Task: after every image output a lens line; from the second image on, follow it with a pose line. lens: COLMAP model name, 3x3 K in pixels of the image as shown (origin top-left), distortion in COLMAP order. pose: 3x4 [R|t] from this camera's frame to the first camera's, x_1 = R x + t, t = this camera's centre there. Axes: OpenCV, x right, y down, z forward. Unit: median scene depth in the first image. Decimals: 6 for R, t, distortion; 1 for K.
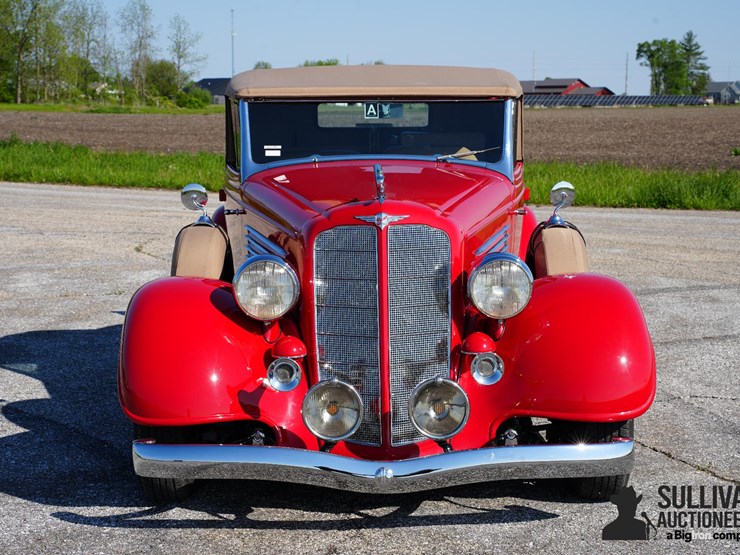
lens RADIAL K [[1357.2, 0, 370.0], [0, 1357.2, 277.5], [0, 0, 1]] dist [0.379323, -0.068670]
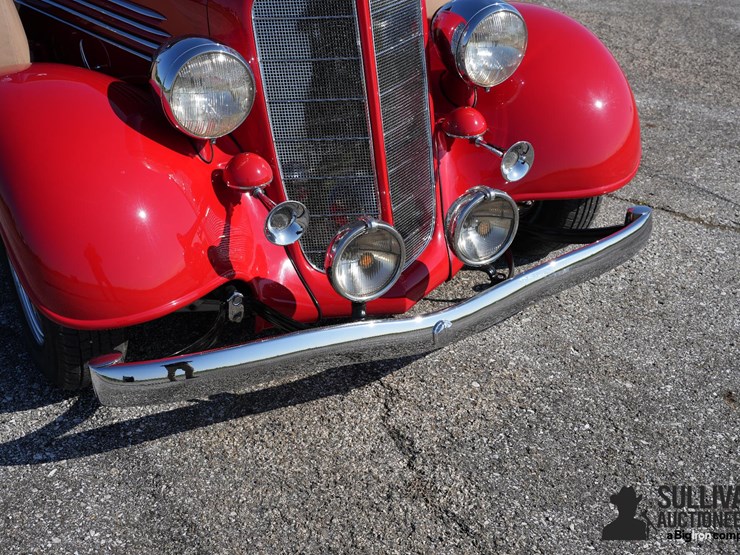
lens RADIAL K [[915.5, 0, 370.0], [0, 915.5, 277.5], [0, 0, 1]] dist [0.030090, 0.036441]
pose [[0.875149, -0.229036, 0.426212, -0.221378], [0.063587, 0.927672, 0.367943, -0.068501], [-0.479657, -0.294904, 0.826415, 0.558446]]
